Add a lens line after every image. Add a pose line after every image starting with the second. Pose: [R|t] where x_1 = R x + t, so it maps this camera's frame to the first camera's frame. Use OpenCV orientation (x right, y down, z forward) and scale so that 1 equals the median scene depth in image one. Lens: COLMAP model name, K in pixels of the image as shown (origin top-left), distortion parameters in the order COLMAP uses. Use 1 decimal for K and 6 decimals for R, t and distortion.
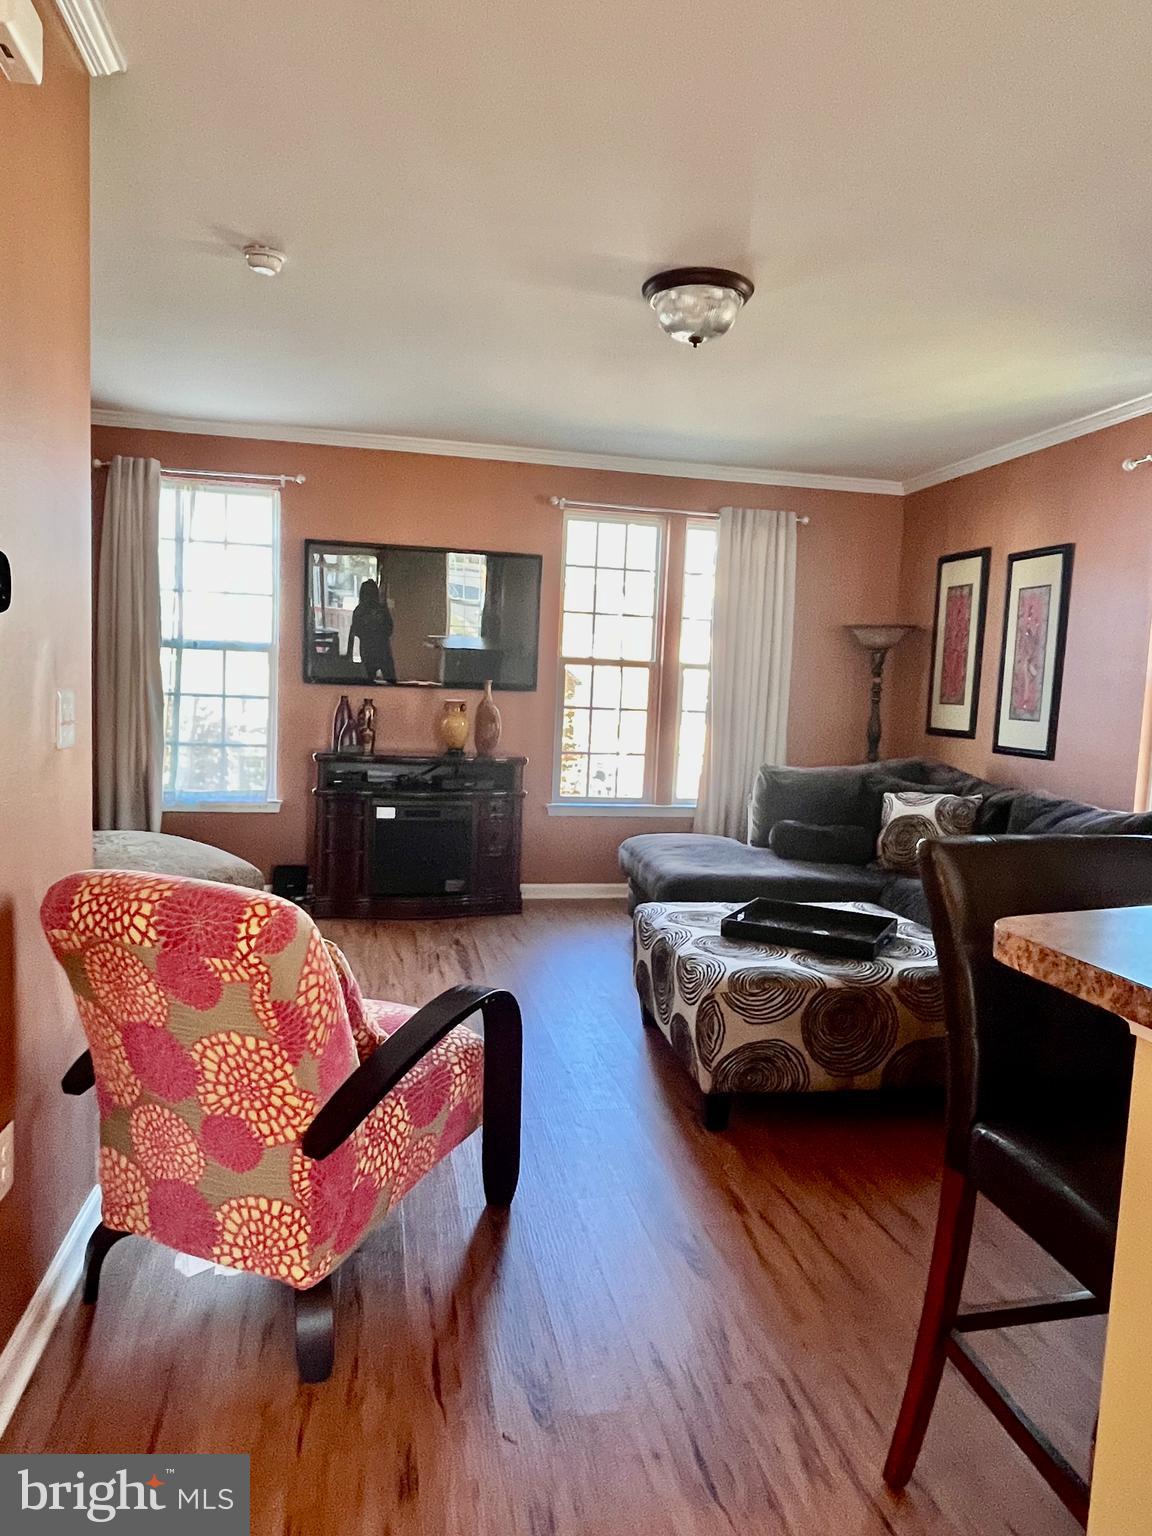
lens RADIAL K [[954.6, 0, 582.7], [0, 954.6, 779.2], [0, 0, 1]] dist [-0.005058, 0.000041]
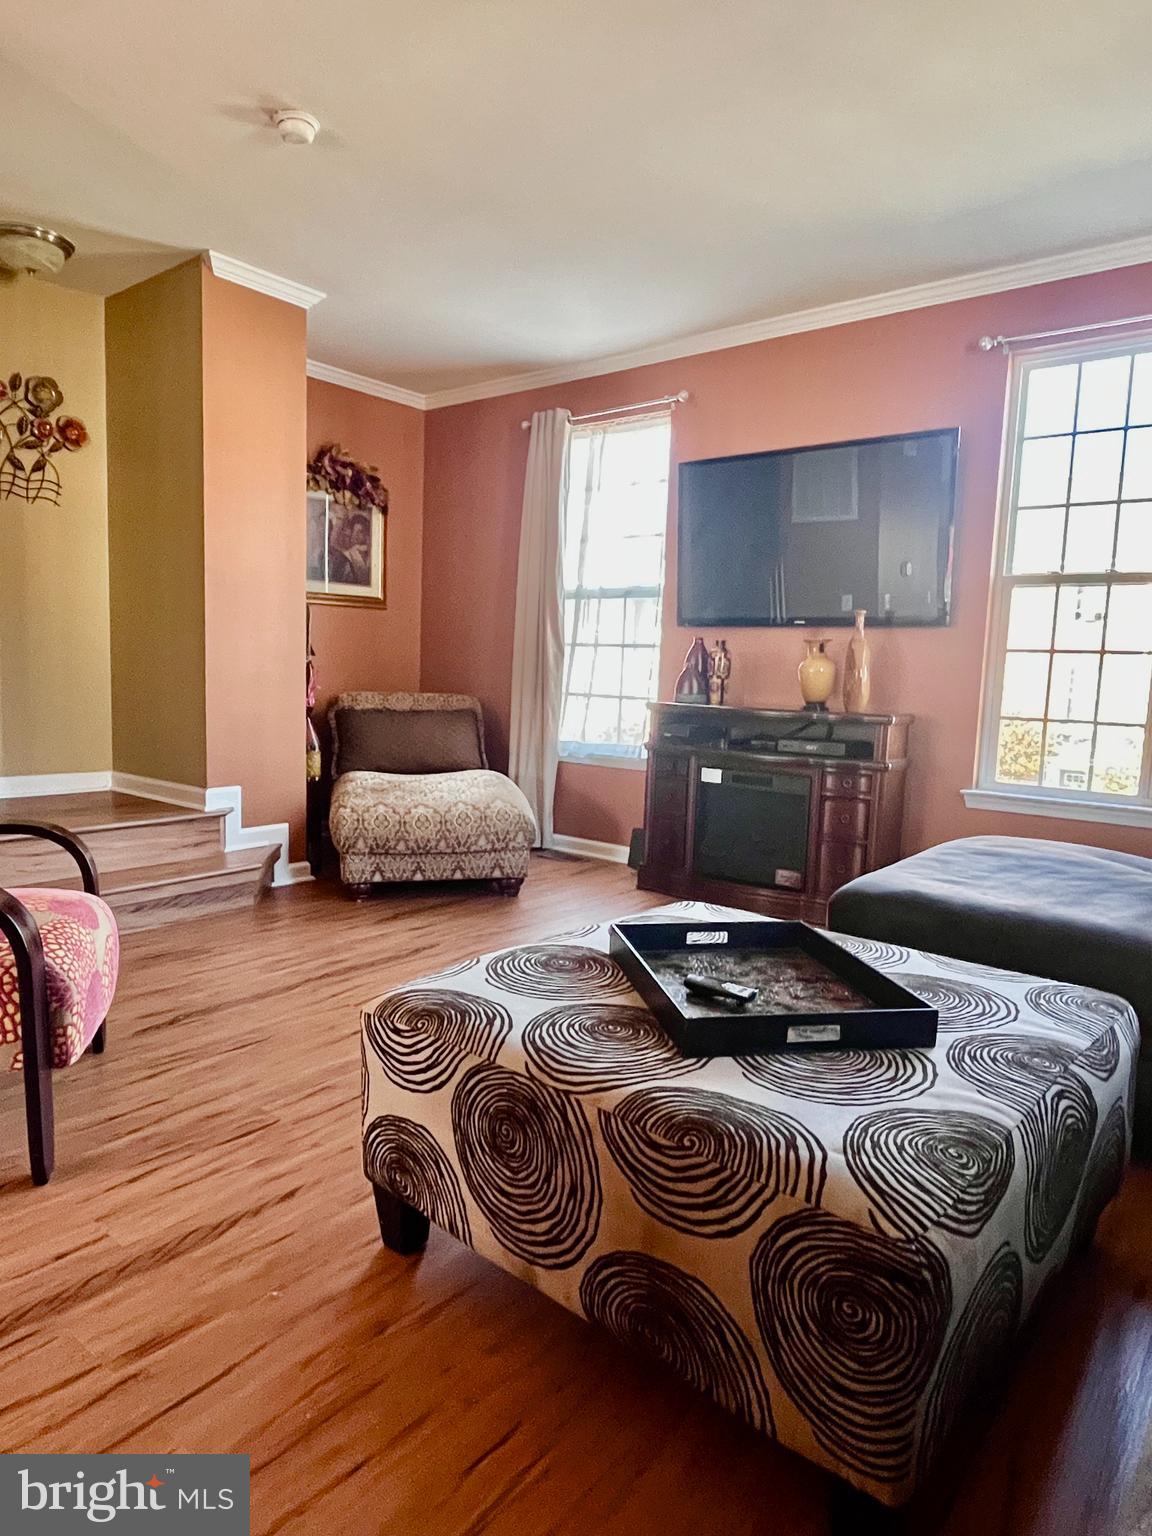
lens RADIAL K [[954.6, 0, 582.7], [0, 954.6, 779.2], [0, 0, 1]] dist [-0.005058, 0.000041]
pose [[0.629061, 0.069448, -0.774248, 0.356451], [-0.084433, 0.996213, 0.020757, 0.030051], [0.772757, 0.052315, 0.632542, 0.382247]]
